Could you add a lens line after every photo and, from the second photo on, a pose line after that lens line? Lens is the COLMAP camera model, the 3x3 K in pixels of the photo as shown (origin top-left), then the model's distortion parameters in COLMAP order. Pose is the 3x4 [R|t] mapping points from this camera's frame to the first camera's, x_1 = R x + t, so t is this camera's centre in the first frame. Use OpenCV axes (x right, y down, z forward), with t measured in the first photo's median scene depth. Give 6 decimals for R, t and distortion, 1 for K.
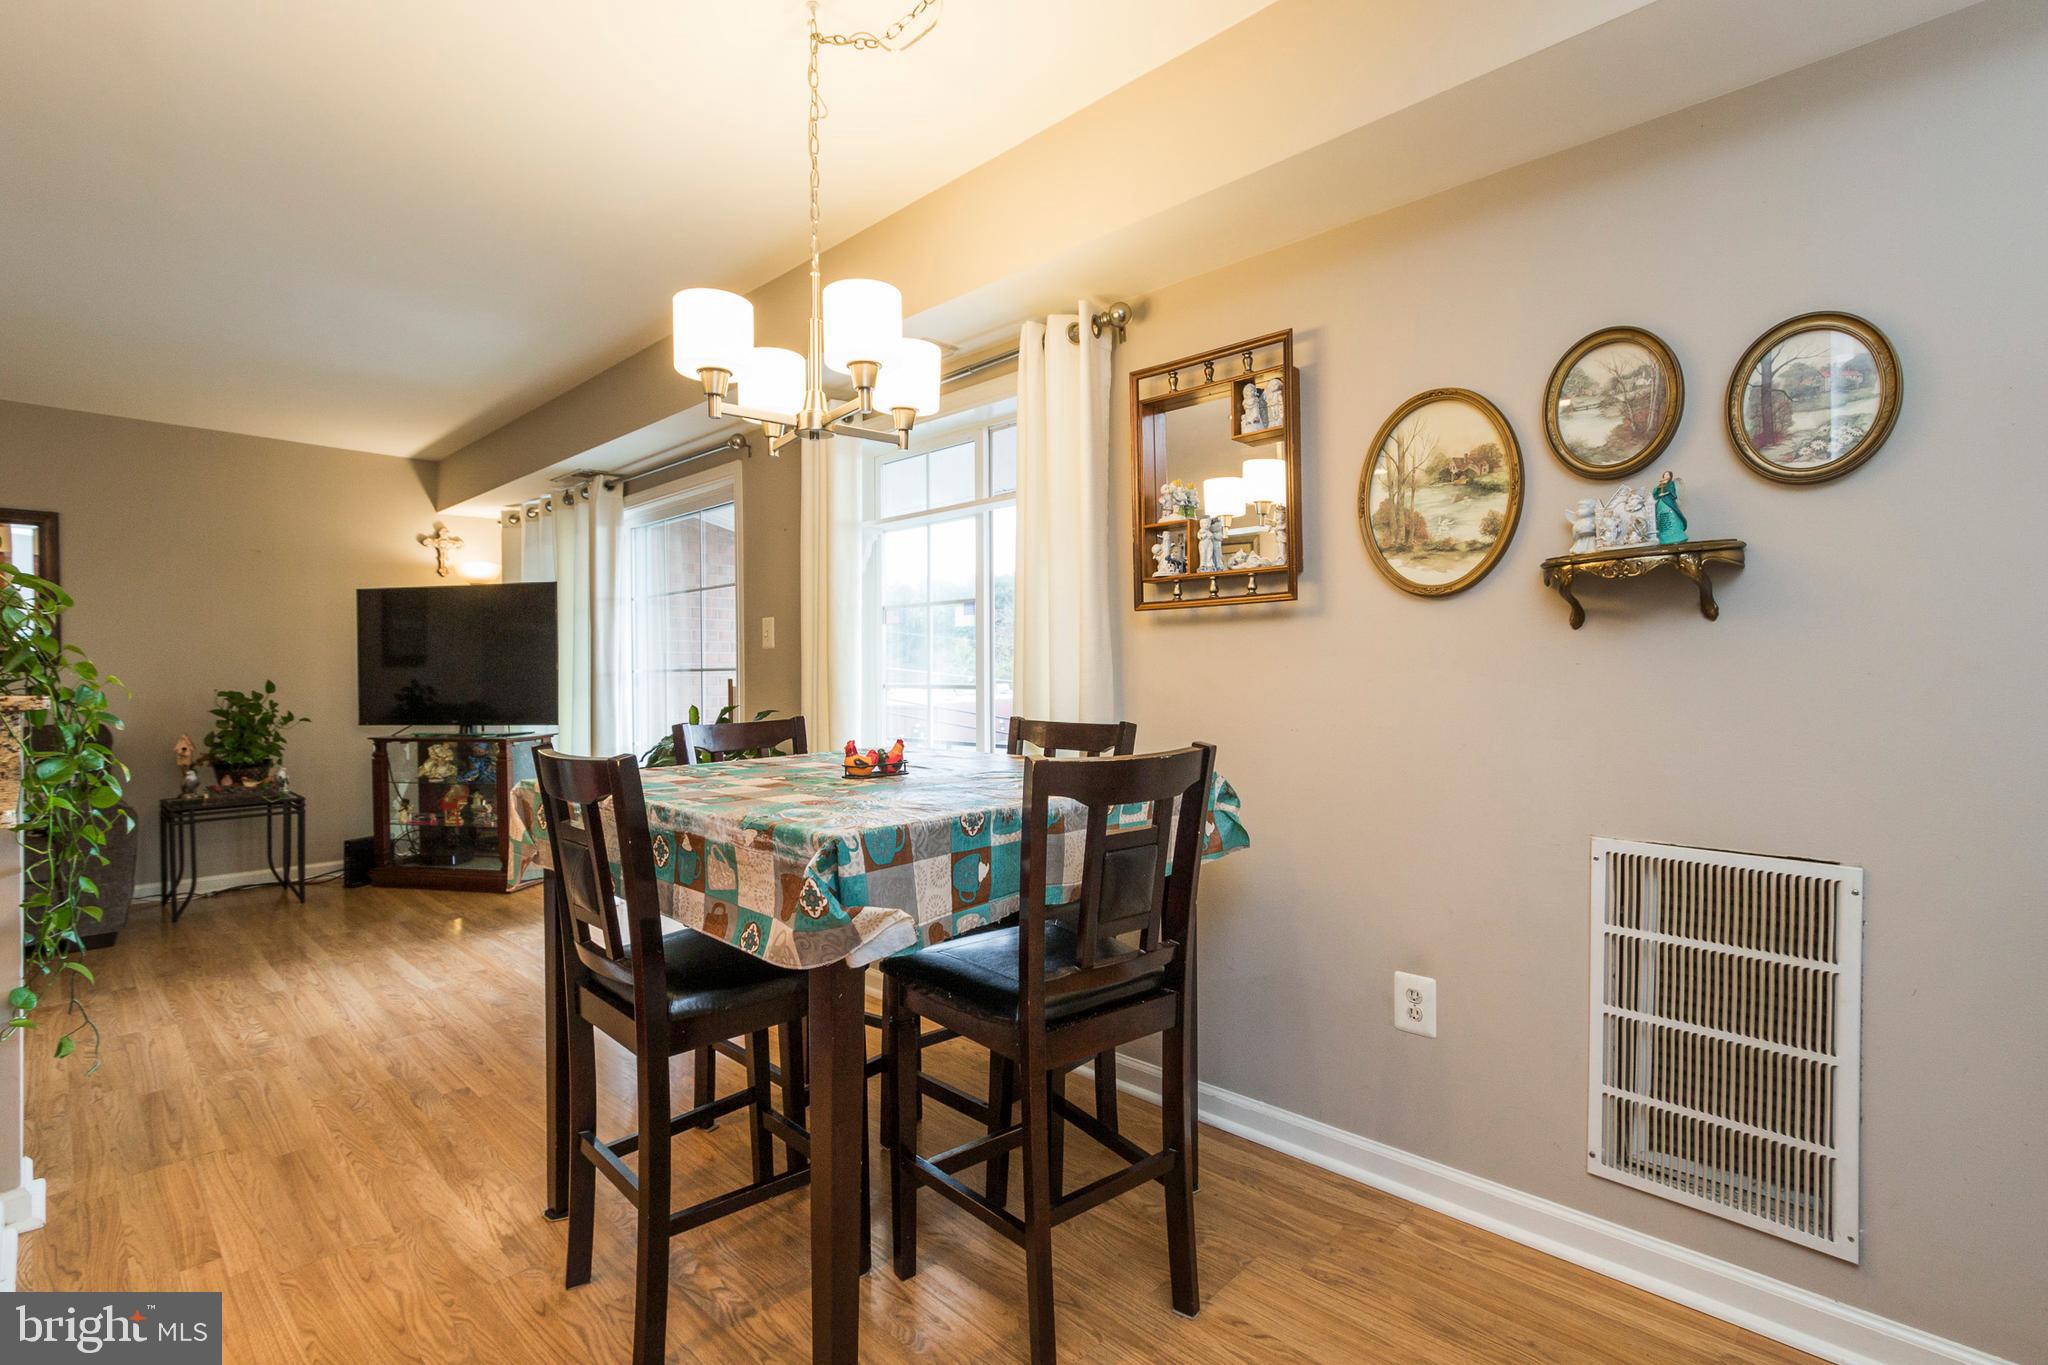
lens RADIAL K [[944.2, 0, 1006.6], [0, 944.2, 681.1], [0, 0, 1]] dist [-0.001586, 0.004570]
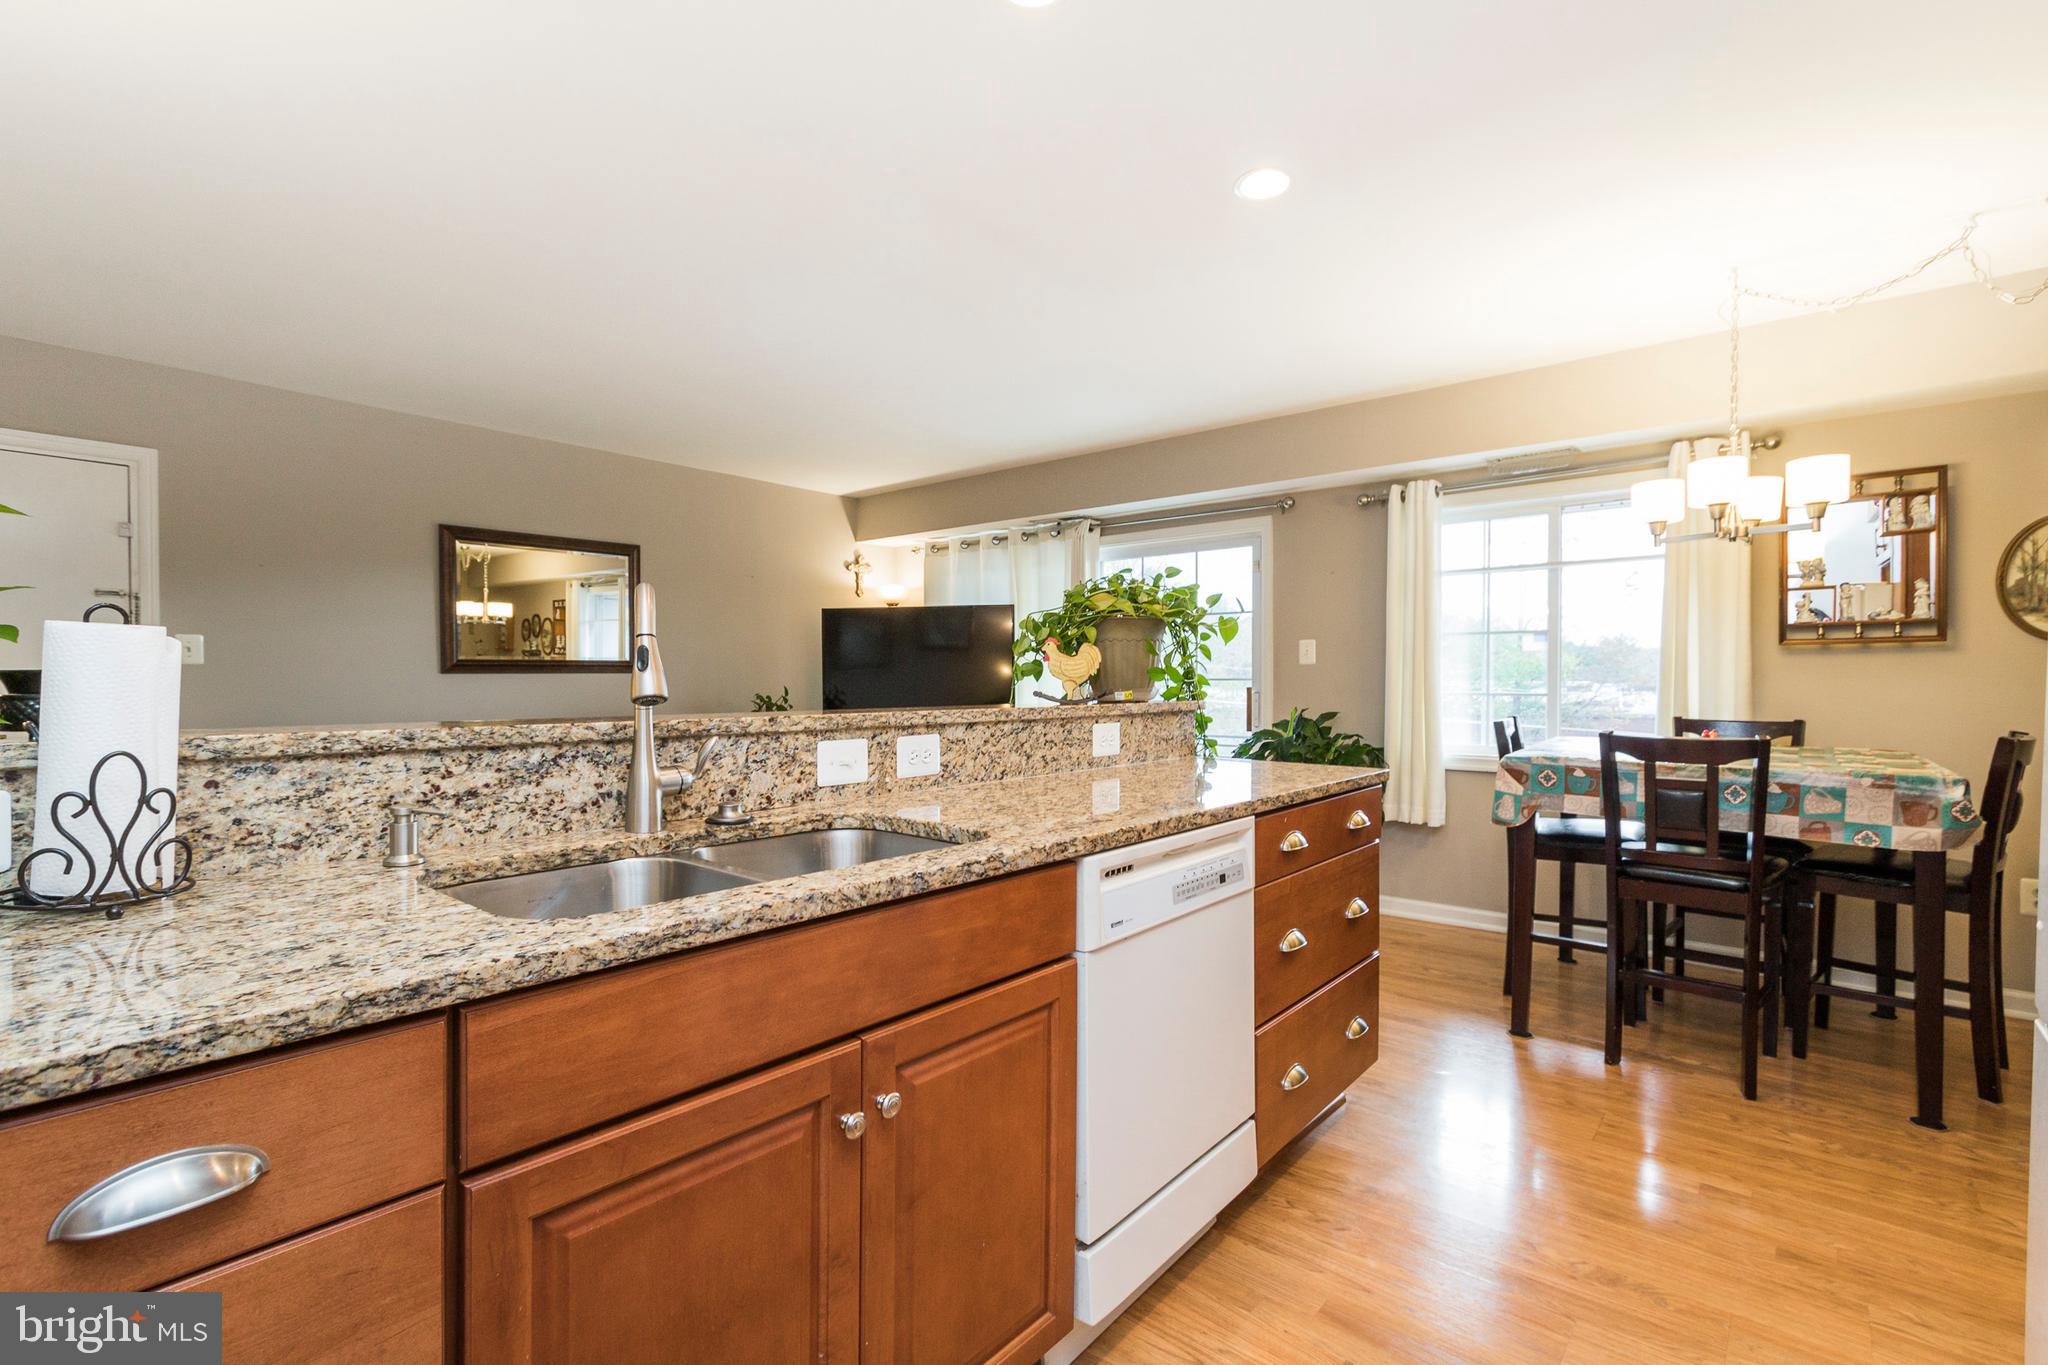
lens RADIAL K [[944.2, 0, 1000.8], [0, 944.2, 692.7], [0, 0, 1]] dist [-0.001586, 0.004570]
pose [[0.998793, 0.003802, 0.048964, -1.154859], [-0.004221, 0.999955, 0.008468, -0.007510], [-0.048930, -0.008664, 0.998765, -0.412529]]
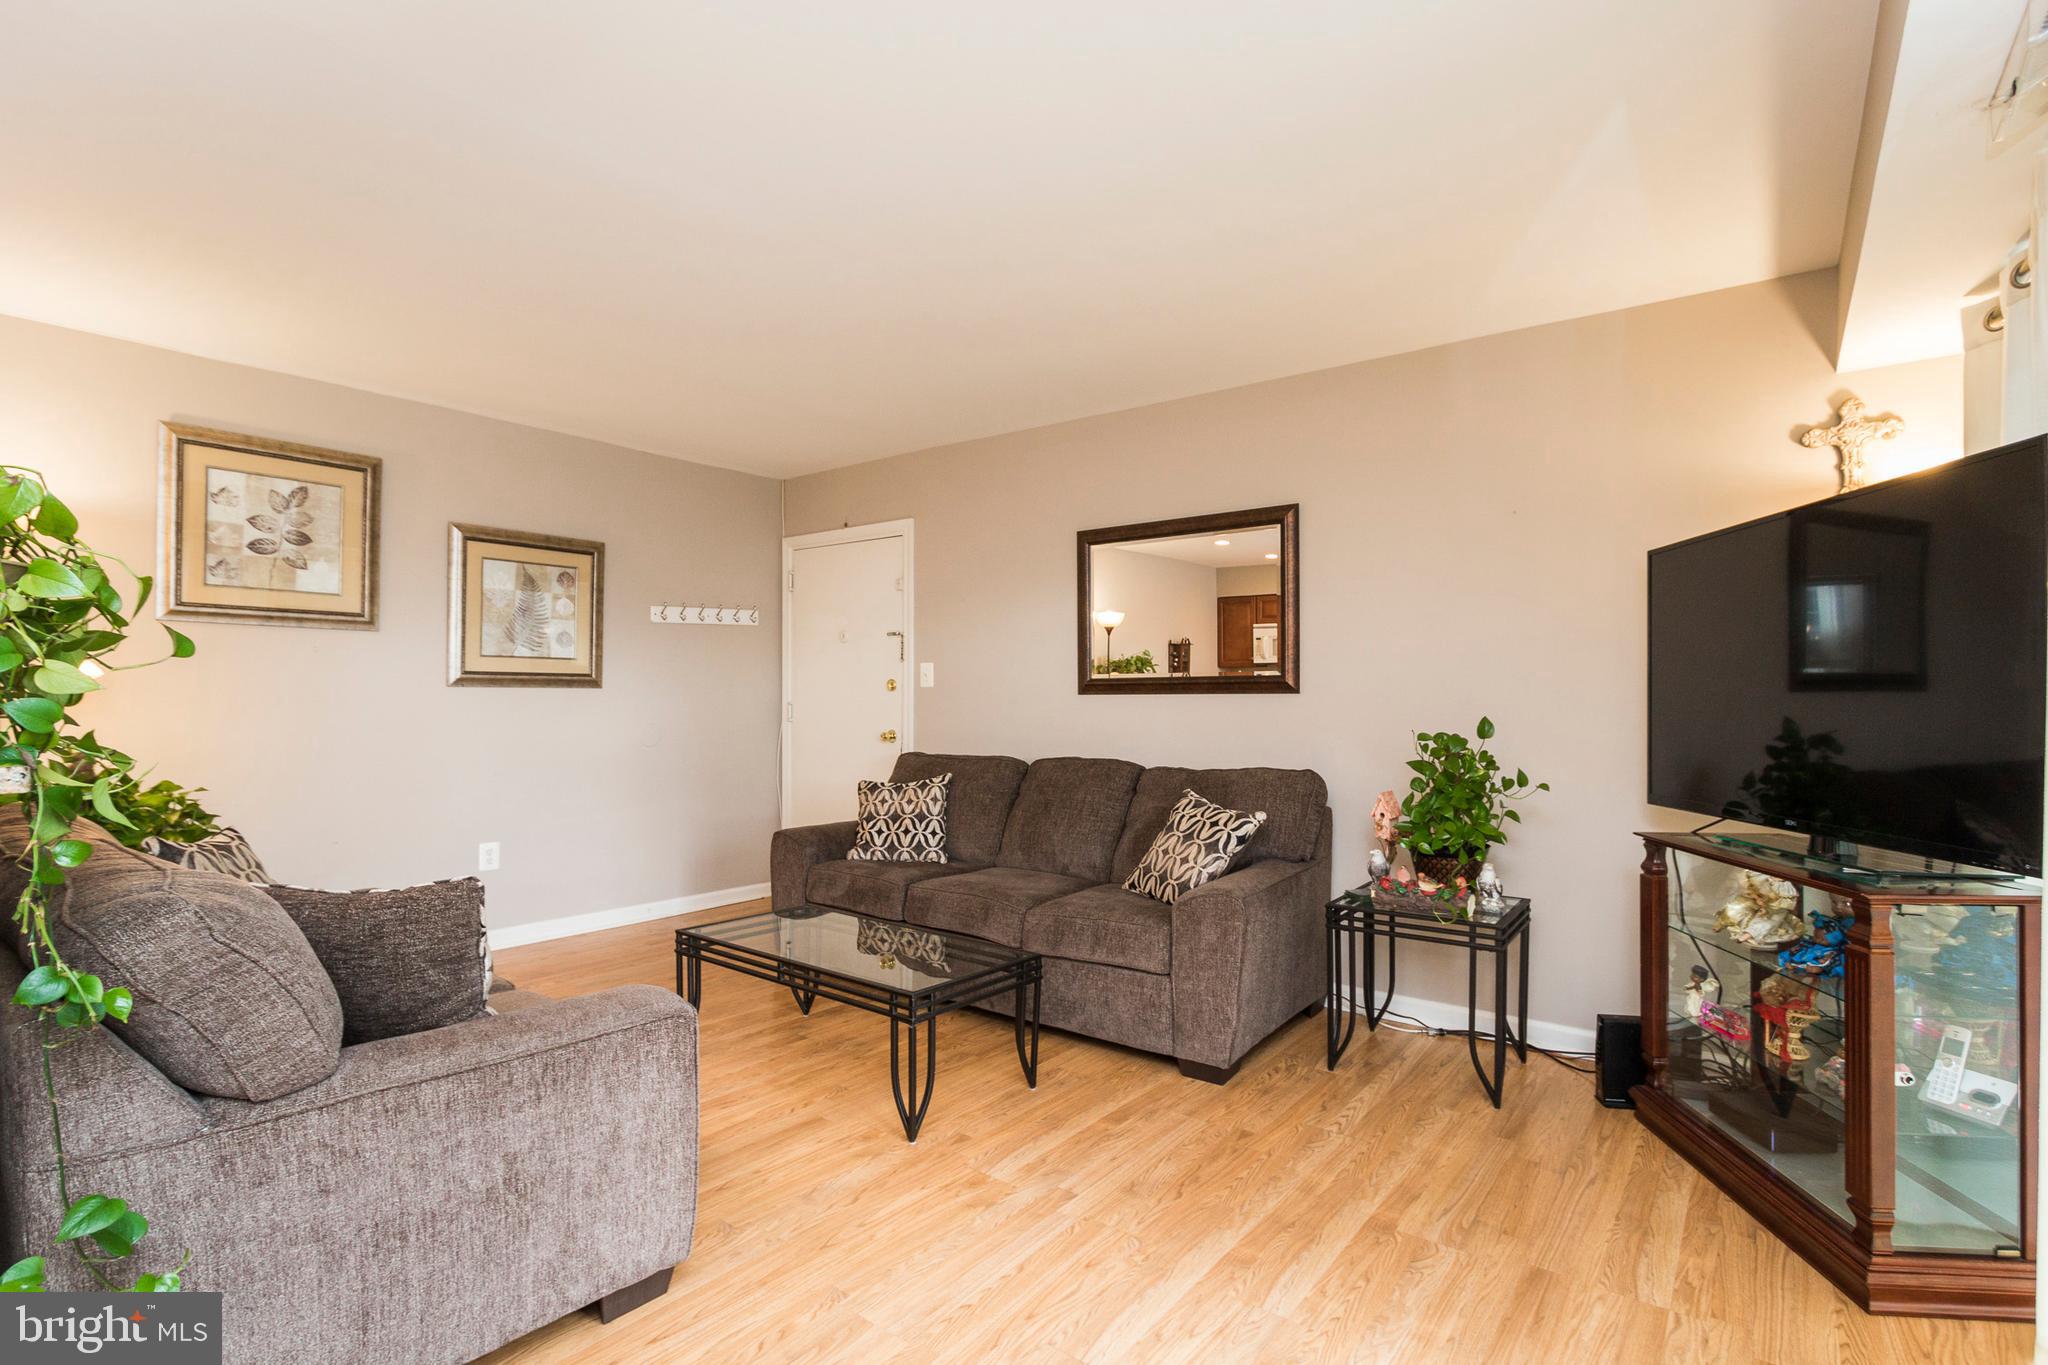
lens RADIAL K [[955.0, 0, 1045.9], [0, 955.0, 706.5], [0, 0, 1]] dist [-0.032614, 0.002585]
pose [[0.111751, 0.012593, -0.993656, -0.426456], [-0.012250, 0.999861, 0.011294, -0.022806], [0.993661, 0.010910, 0.111890, 1.326774]]
